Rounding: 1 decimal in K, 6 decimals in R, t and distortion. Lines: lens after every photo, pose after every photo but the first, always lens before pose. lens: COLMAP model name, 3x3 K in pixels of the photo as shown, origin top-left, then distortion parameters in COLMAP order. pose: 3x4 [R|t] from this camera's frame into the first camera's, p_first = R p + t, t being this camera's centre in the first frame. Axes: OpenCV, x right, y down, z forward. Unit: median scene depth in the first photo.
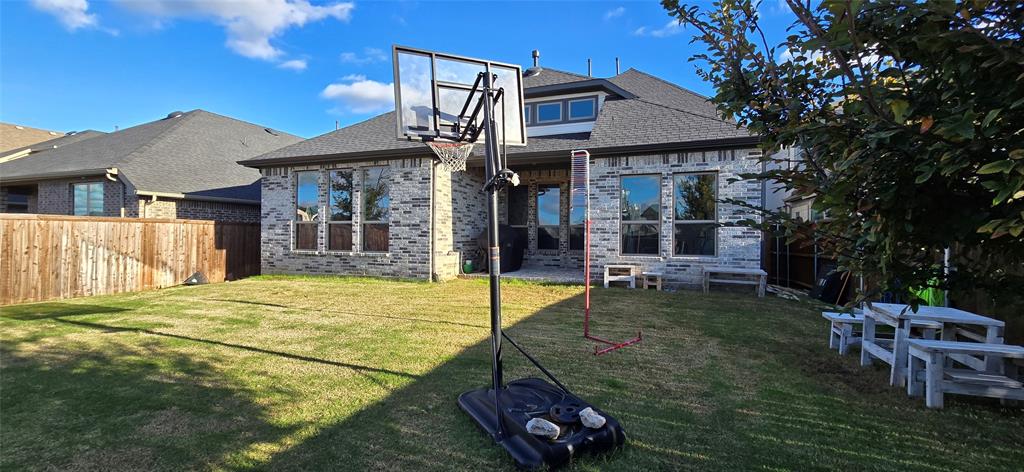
lens RADIAL K [[421.0, 0, 515.6], [0, 421.0, 234.4], [0, 0, 1]] dist [-0.002941, 0.002420]
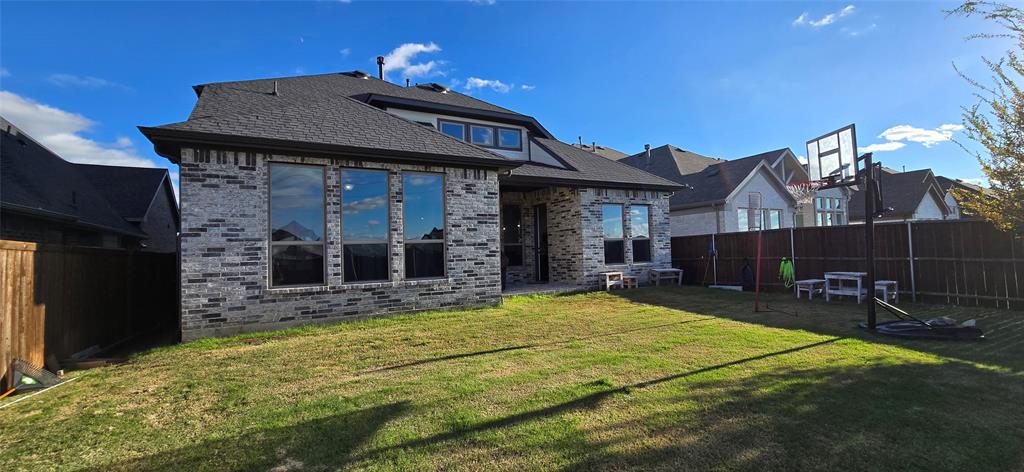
lens RADIAL K [[421.0, 0, 514.3], [0, 421.0, 233.4], [0, 0, 1]] dist [-0.002941, 0.002420]
pose [[0.638107, 0.005403, 0.769929, -0.862518], [0.033042, 0.998862, -0.034395, -0.011617], [-0.769238, 0.047388, 0.637202, 0.367720]]
